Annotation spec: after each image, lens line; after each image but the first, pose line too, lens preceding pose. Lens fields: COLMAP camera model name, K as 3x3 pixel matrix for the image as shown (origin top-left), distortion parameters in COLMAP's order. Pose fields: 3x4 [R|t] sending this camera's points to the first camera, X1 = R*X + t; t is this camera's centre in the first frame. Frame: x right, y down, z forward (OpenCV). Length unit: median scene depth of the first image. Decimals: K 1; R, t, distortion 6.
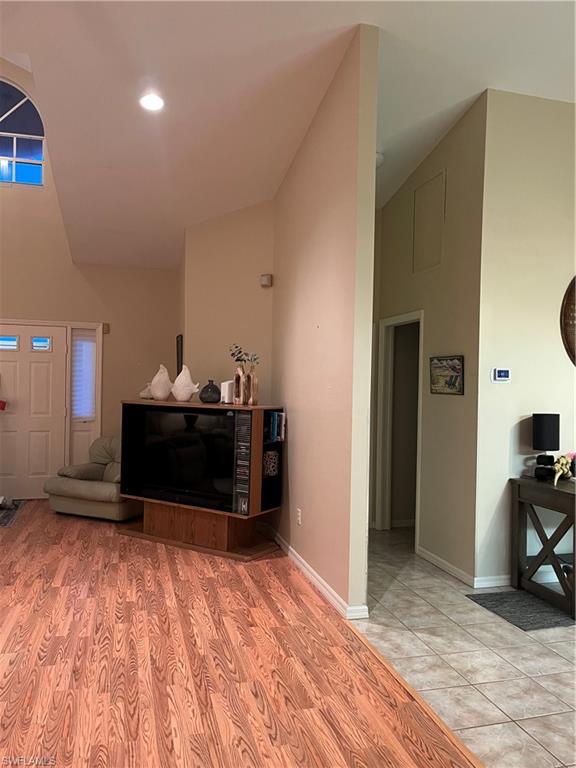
lens RADIAL K [[583.3, 0, 288.0], [0, 583.3, 384.0], [0, 0, 1]] dist [0.073202, -0.105881]
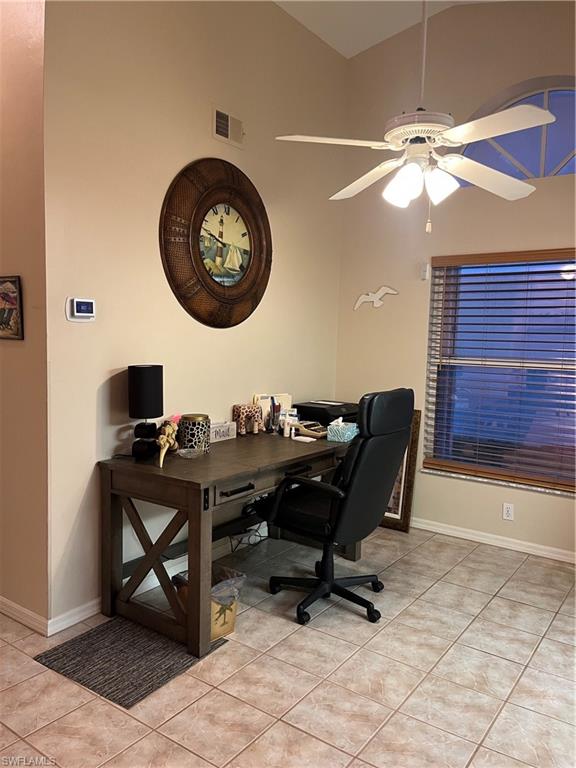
lens RADIAL K [[583.3, 0, 288.0], [0, 583.3, 384.0], [0, 0, 1]] dist [0.073202, -0.105881]
pose [[0.770472, -0.062957, 0.634357, 0.118998], [-0.015333, 0.992993, 0.117174, -0.013605], [-0.637289, -0.100005, 0.764108, 0.345814]]
